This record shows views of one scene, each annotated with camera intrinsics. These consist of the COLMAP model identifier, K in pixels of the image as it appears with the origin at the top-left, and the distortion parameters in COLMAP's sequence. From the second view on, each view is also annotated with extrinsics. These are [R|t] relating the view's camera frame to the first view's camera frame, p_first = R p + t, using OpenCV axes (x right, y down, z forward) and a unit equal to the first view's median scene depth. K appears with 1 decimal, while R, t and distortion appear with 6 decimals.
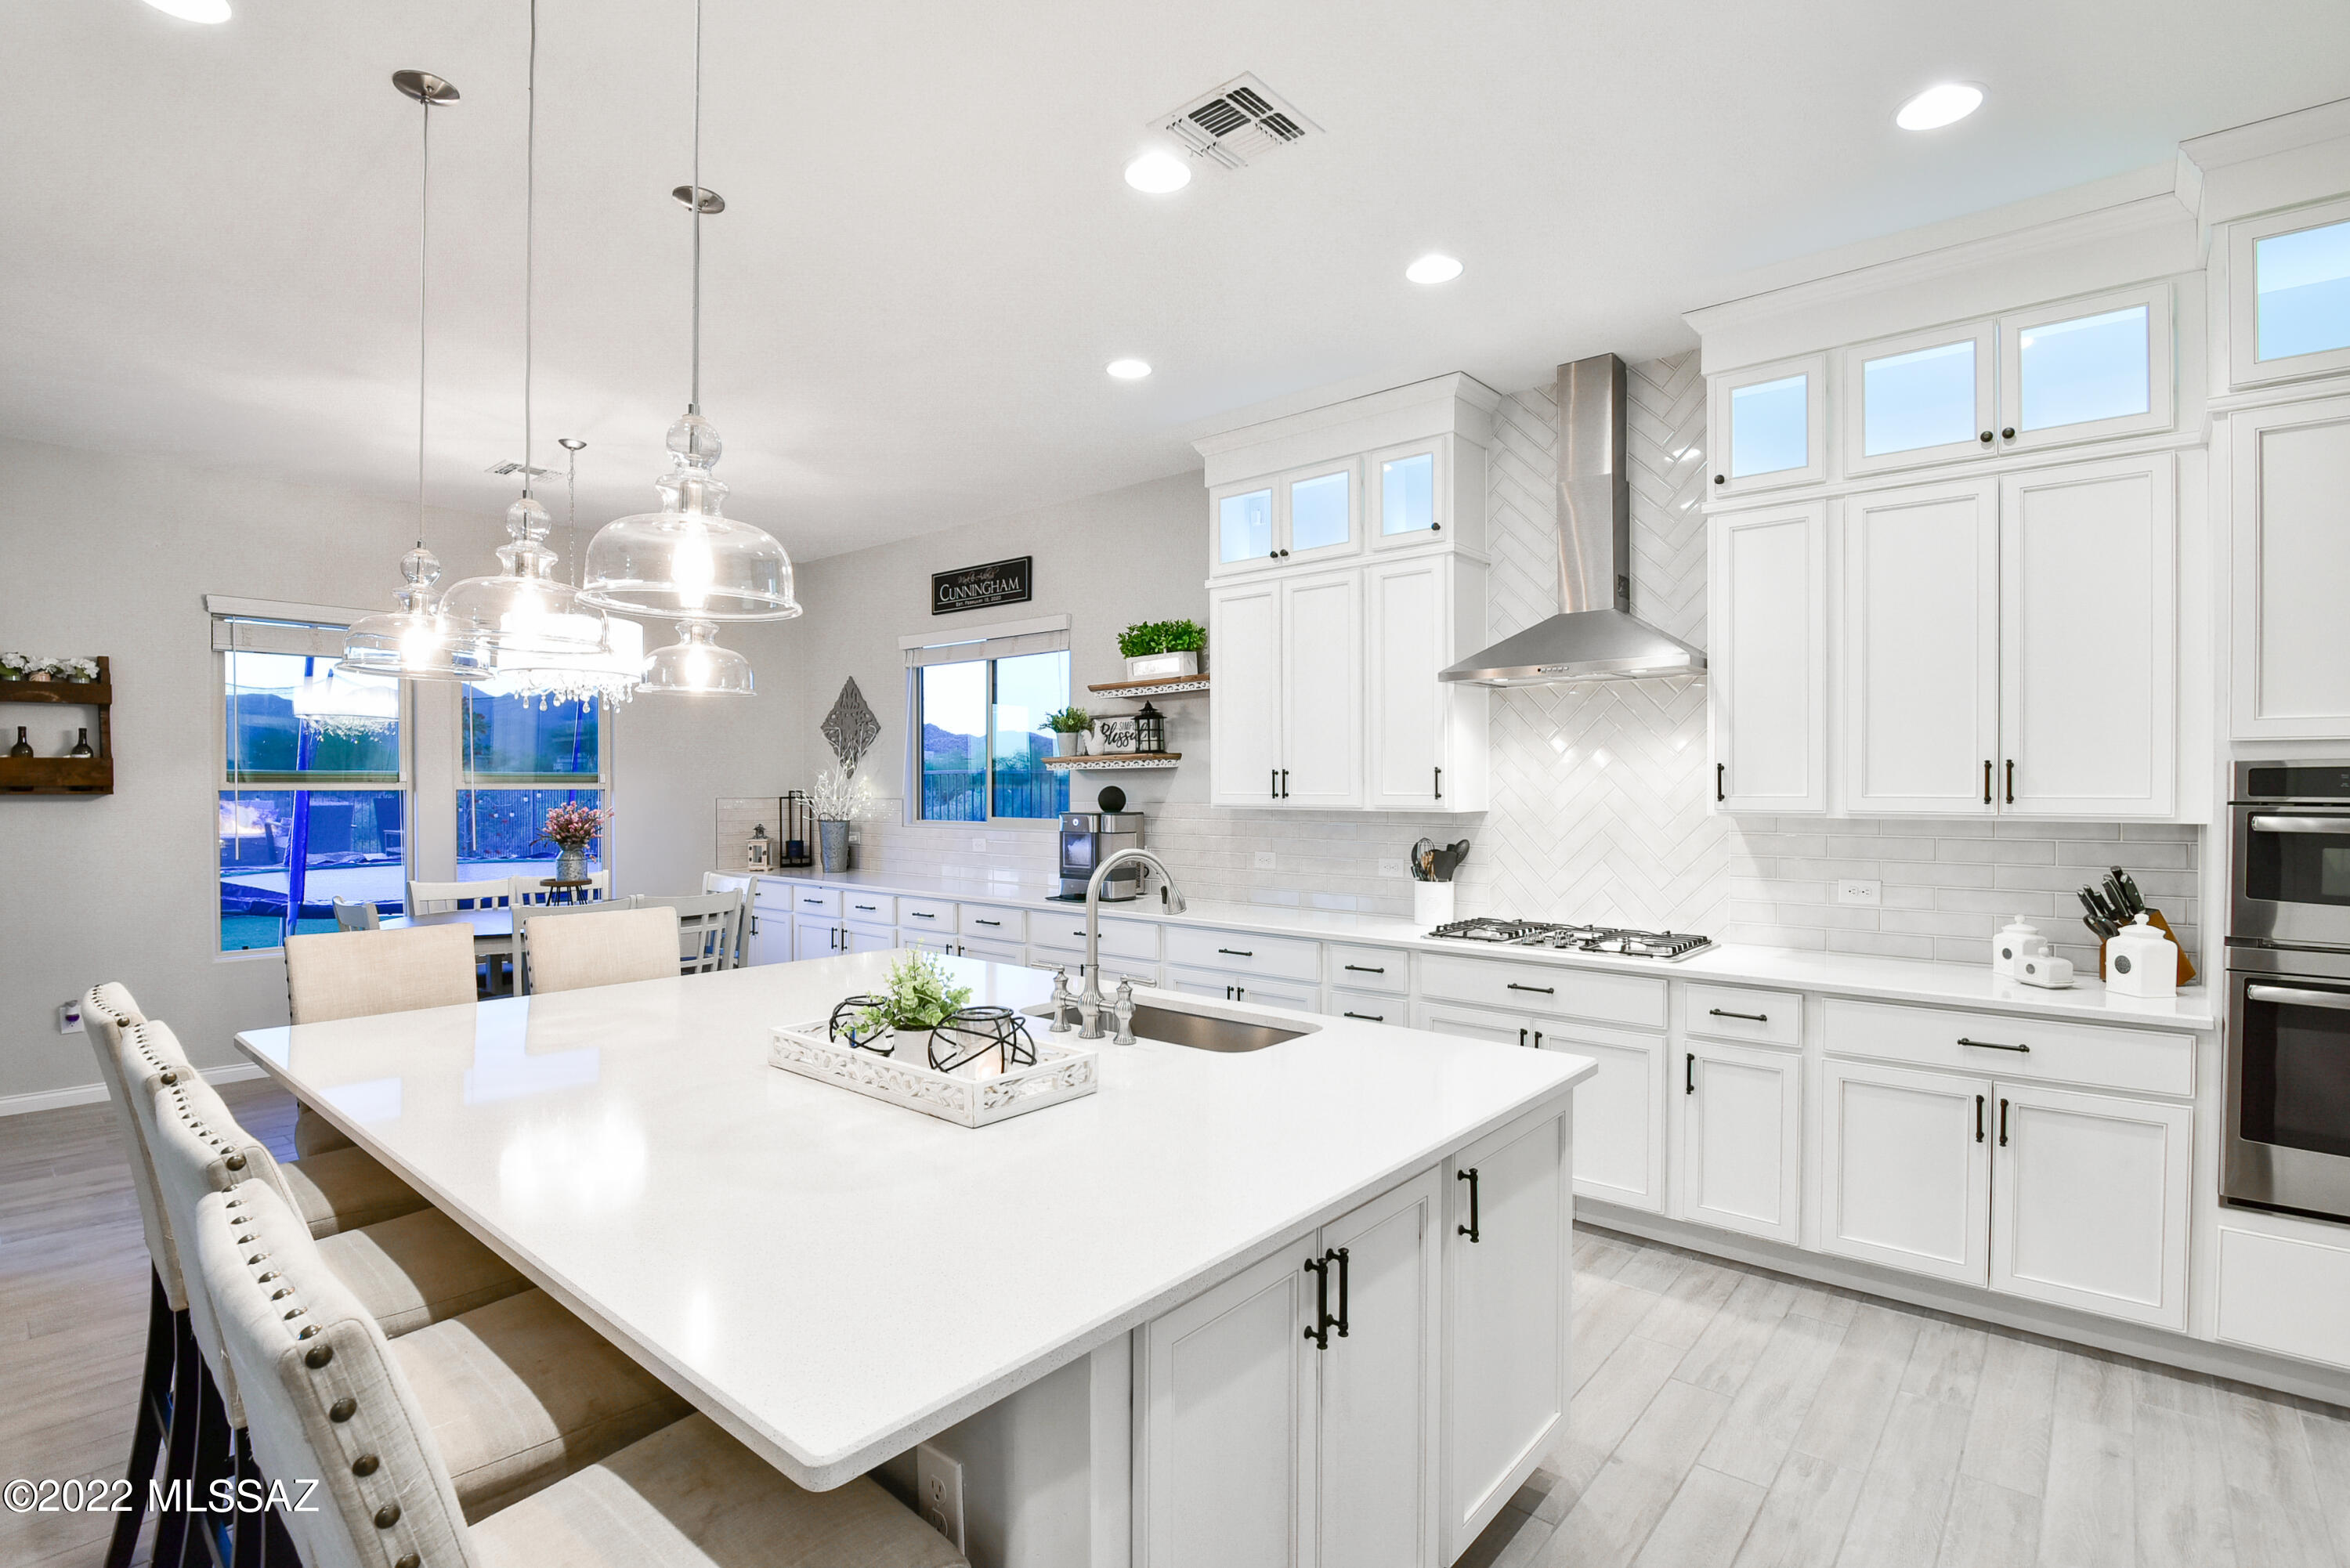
lens RADIAL K [[1109.3, 0, 1173.9], [0, 1109.3, 796.8], [0, 0, 1]] dist [-0.019527, -0.002404]
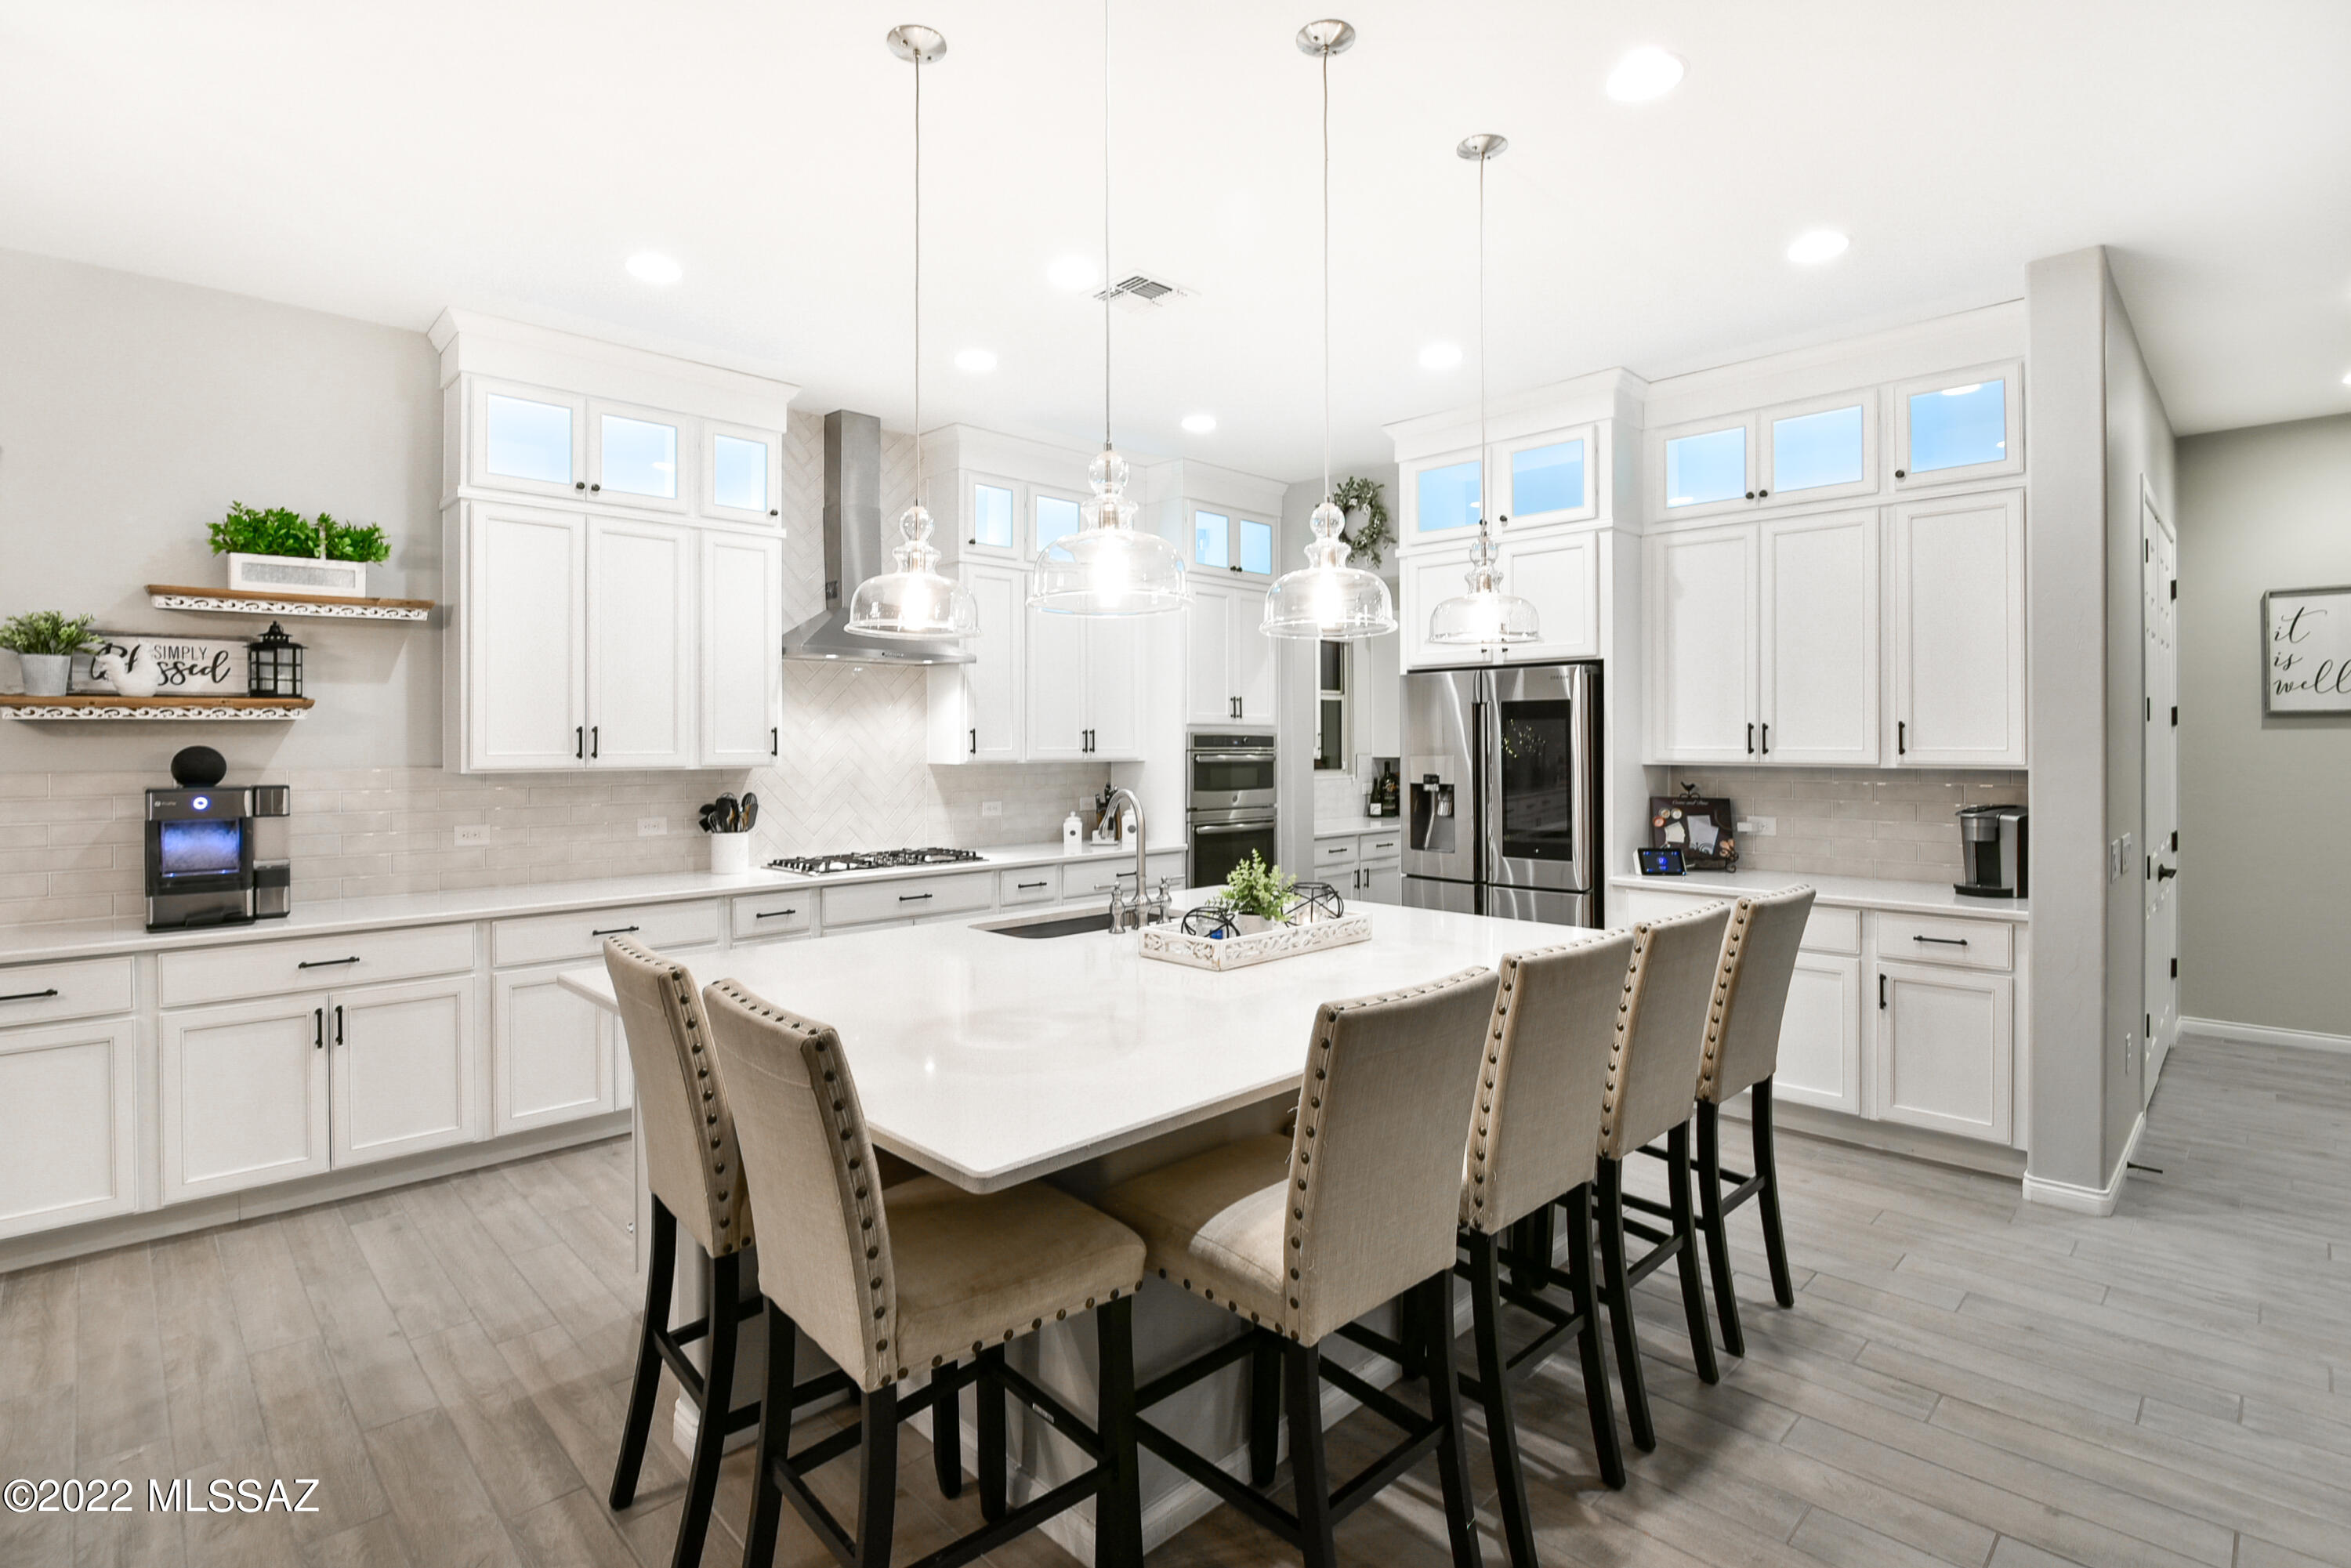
lens RADIAL K [[1113.2, 0, 1181.9], [0, 1113.2, 746.3], [0, 0, 1]] dist [-0.021251, -0.000565]
pose [[0.083849, -0.003904, 0.996471, -0.755126], [0.011795, 0.999926, 0.002925, -0.005490], [-0.996409, 0.011508, 0.083889, 0.442123]]
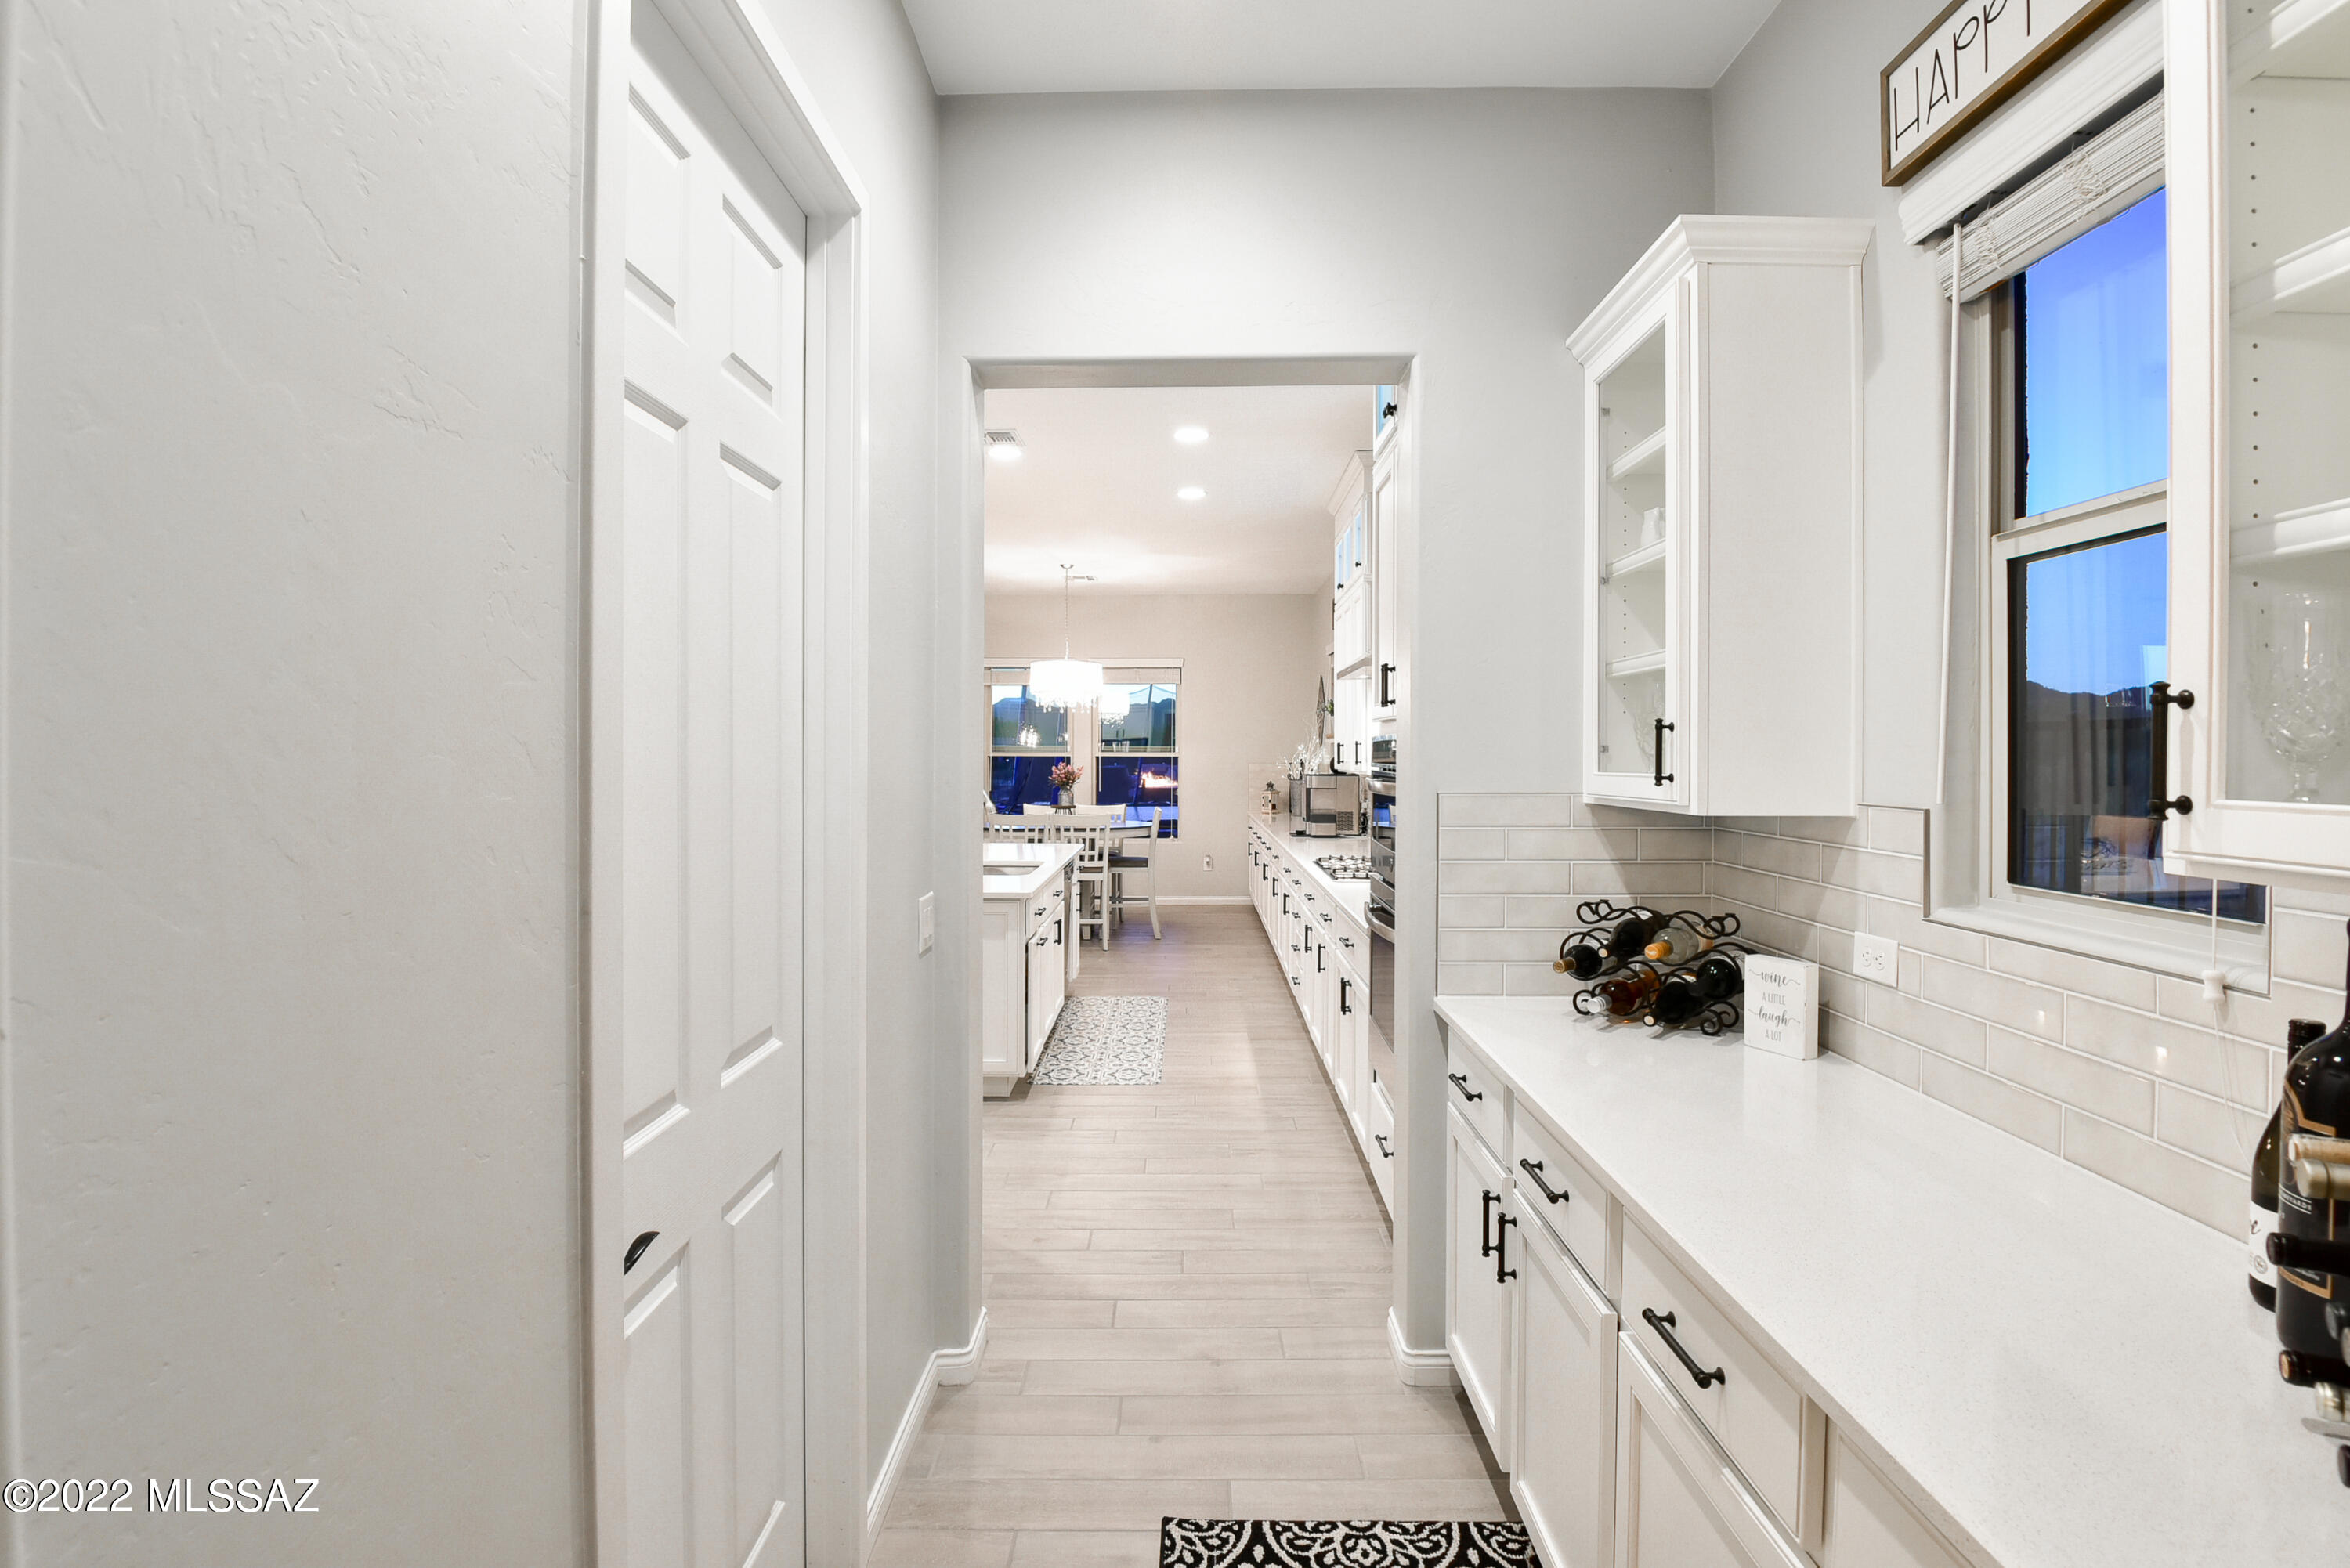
lens RADIAL K [[1113.9, 0, 1179.8], [0, 1113.9, 772.8], [0, 0, 1]] dist [-0.010605, -0.010951]
pose [[0.642715, 0.014045, -0.765976, 1.020232], [-0.009935, 0.999901, 0.009998, 0.000652], [0.766041, 0.001184, 0.642791, -0.038671]]
